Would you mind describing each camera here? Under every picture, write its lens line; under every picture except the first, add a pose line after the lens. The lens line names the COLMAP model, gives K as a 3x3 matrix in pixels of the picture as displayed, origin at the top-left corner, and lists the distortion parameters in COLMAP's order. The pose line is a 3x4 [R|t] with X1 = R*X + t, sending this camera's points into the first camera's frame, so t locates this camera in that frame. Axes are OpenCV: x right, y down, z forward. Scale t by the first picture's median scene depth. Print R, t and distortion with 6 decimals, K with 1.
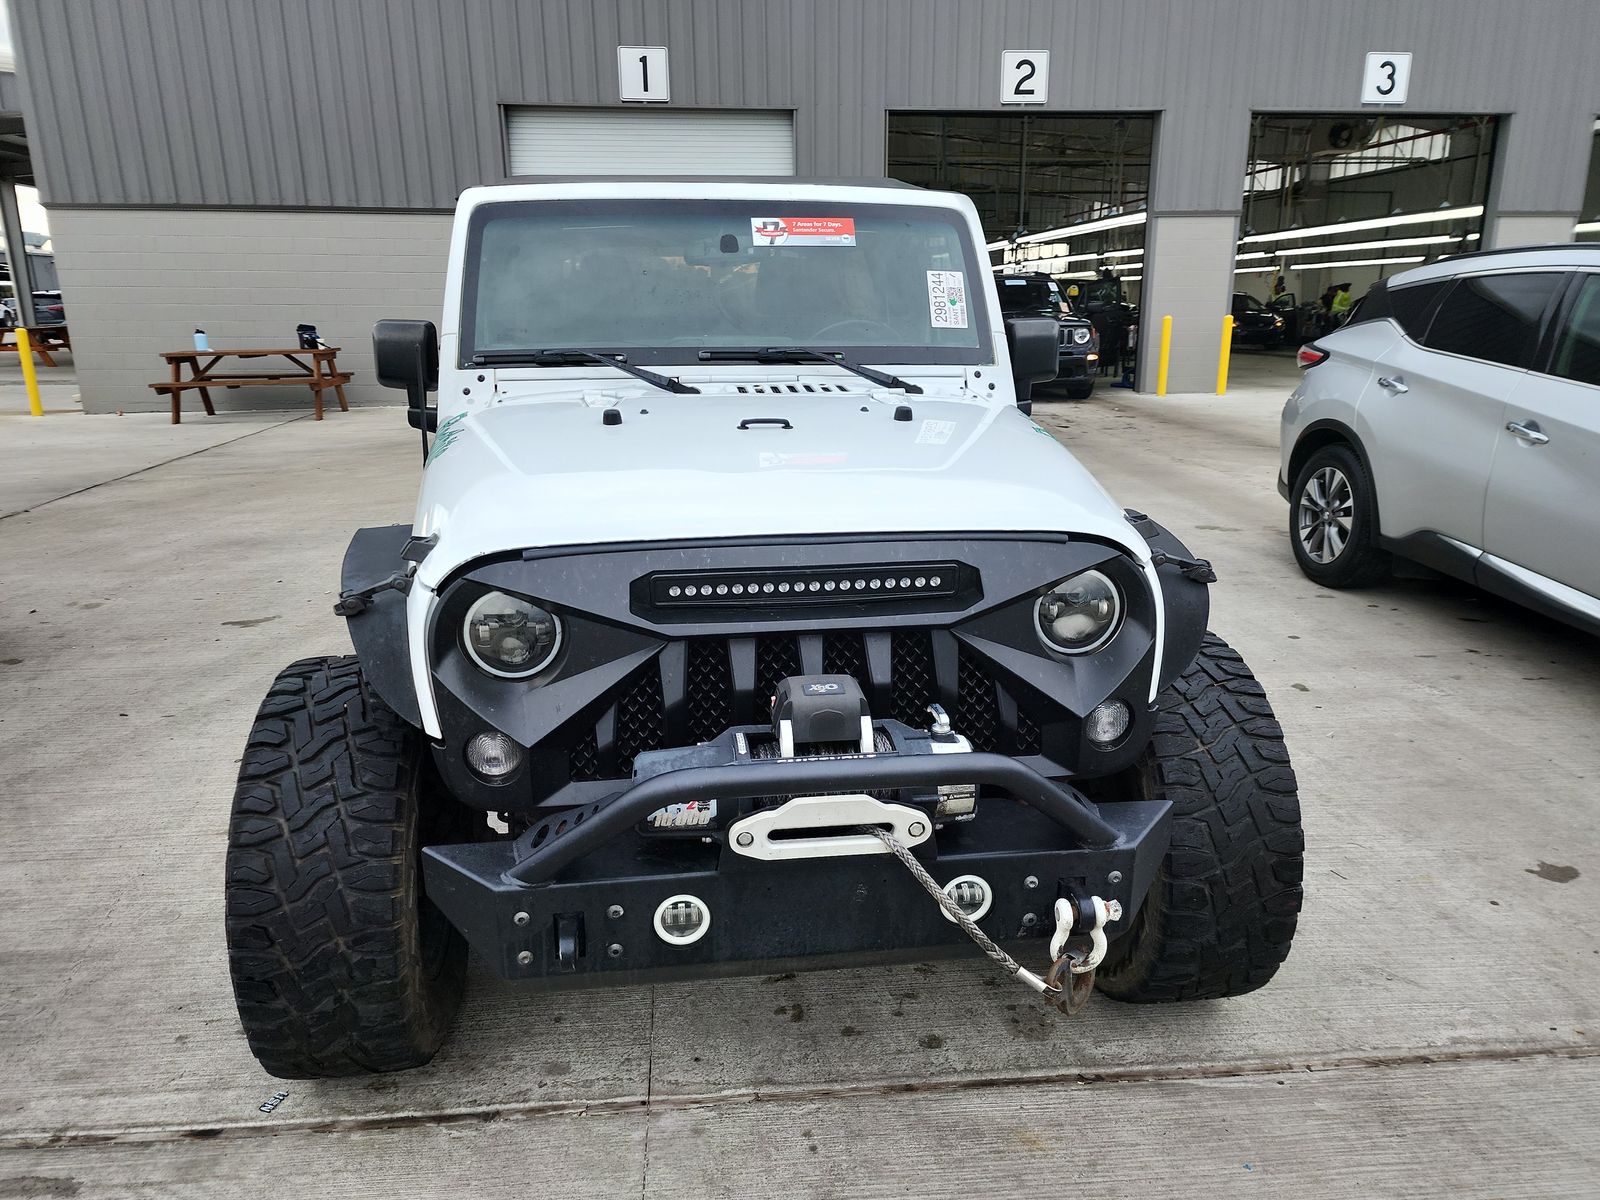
lens RADIAL K [[1104.9, 0, 787.7], [0, 1104.9, 646.8], [0, 0, 1]] dist [0.070054, -0.057028]
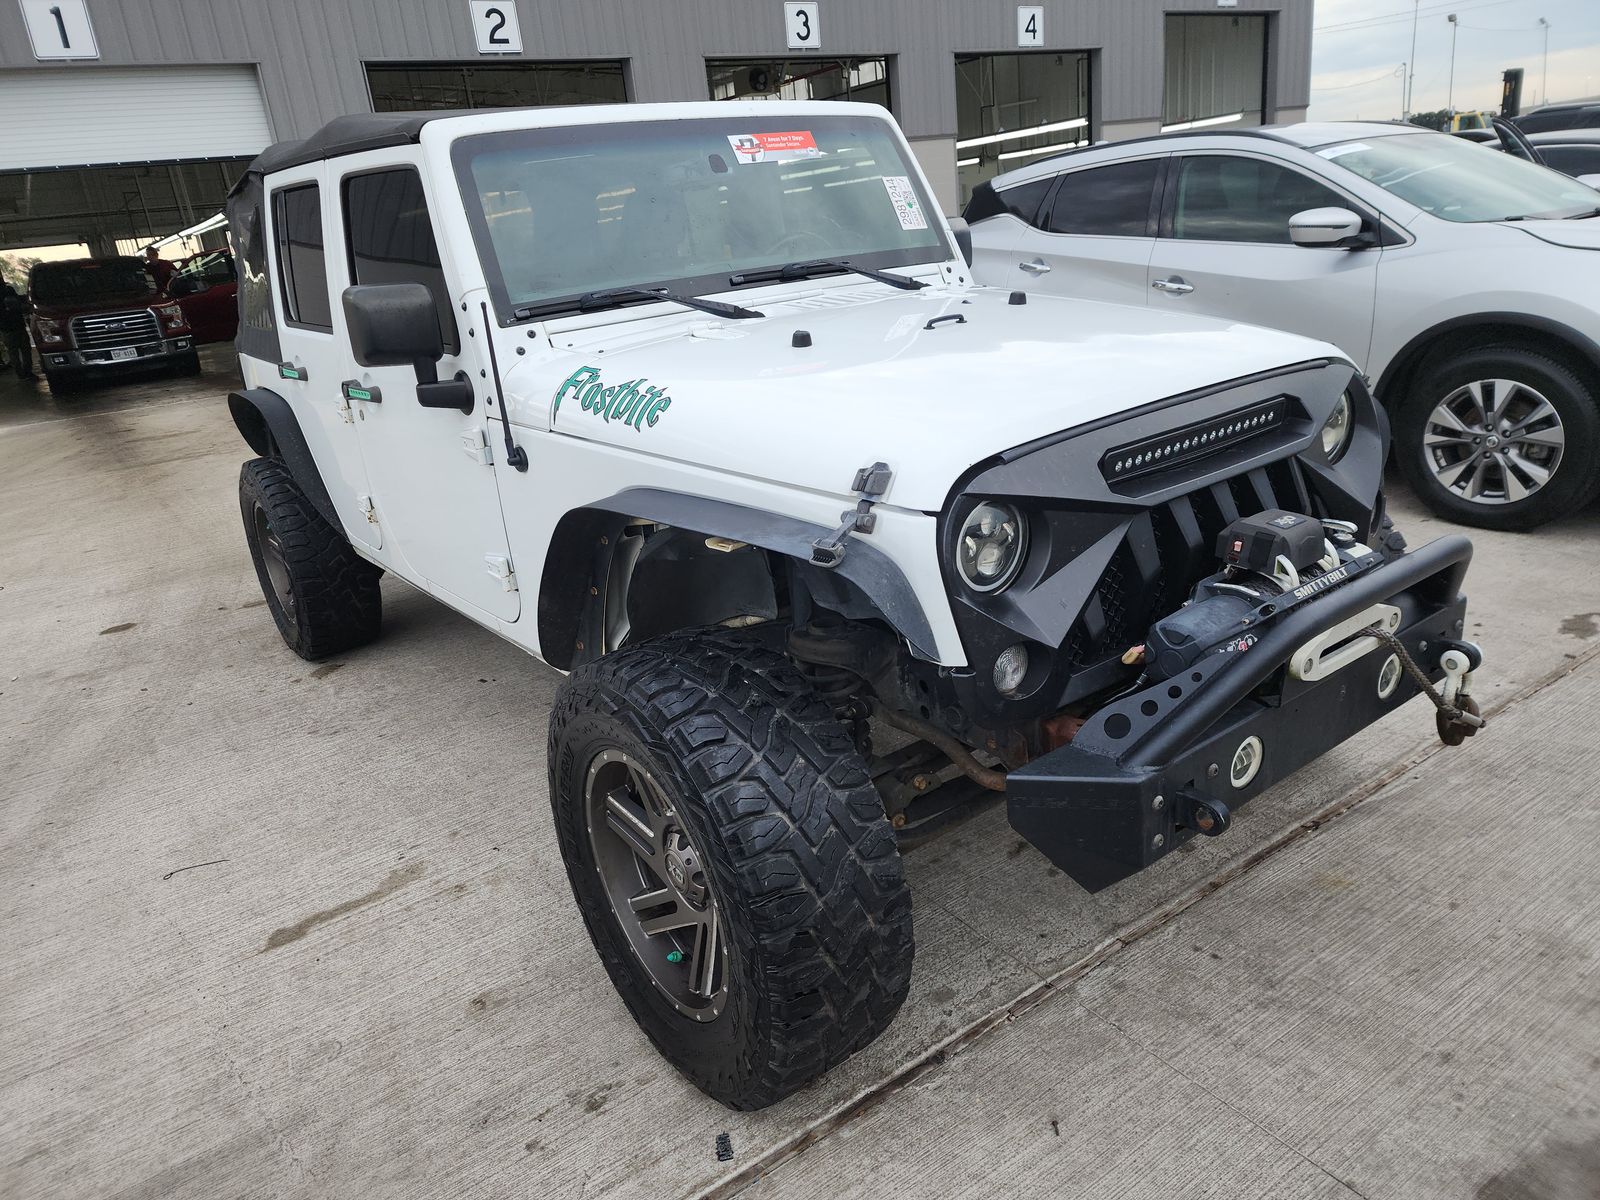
lens RADIAL K [[1063.3, 0, 777.1], [0, 1063.3, 616.8], [0, 0, 1]] dist [0.066554, -0.052606]
pose [[0.873340, -0.248360, 0.419040, -0.515910], [0.238483, 0.968109, 0.076752, -0.042145], [-0.424739, 0.032903, 0.904718, 0.154249]]
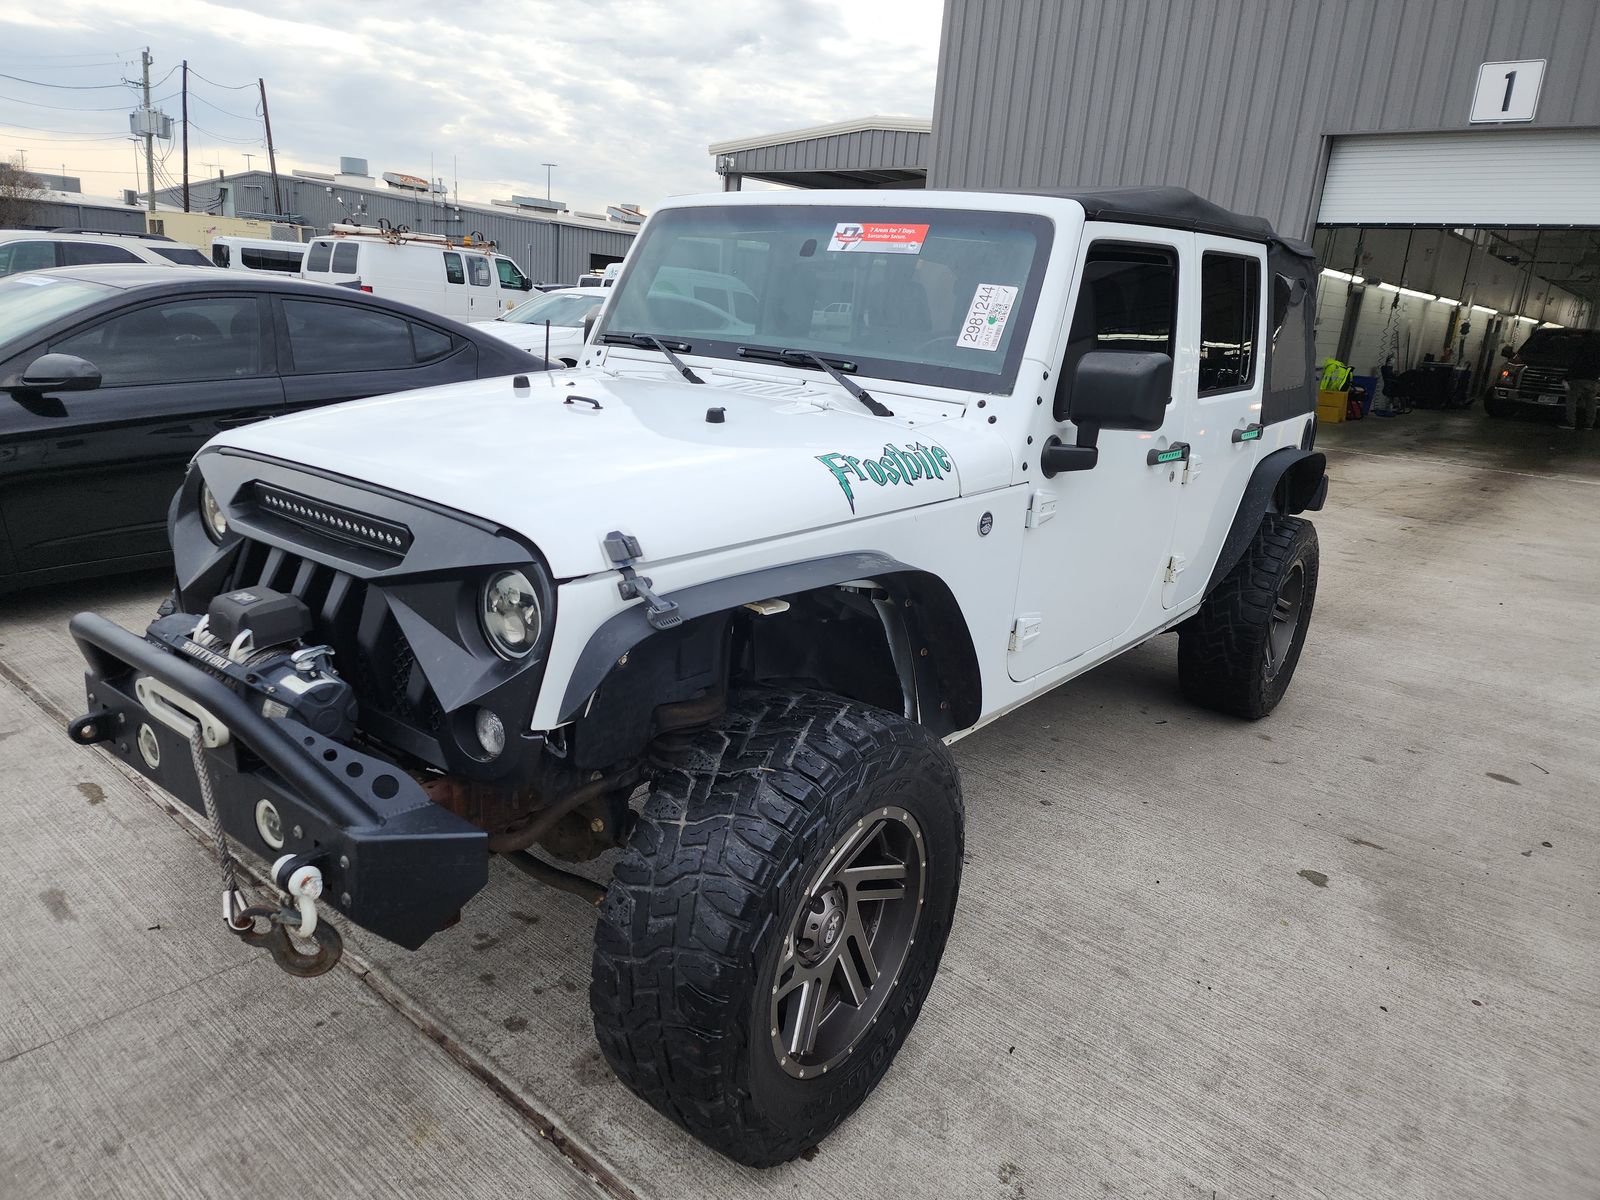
lens RADIAL K [[1063.3, 0, 777.1], [0, 1063.3, 616.8], [0, 0, 1]] dist [0.066554, -0.052606]
pose [[0.694183, 0.255314, -0.672996, 0.695916], [-0.284015, 0.956274, 0.069825, -0.105026], [0.661396, 0.142670, 0.736343, 0.324815]]
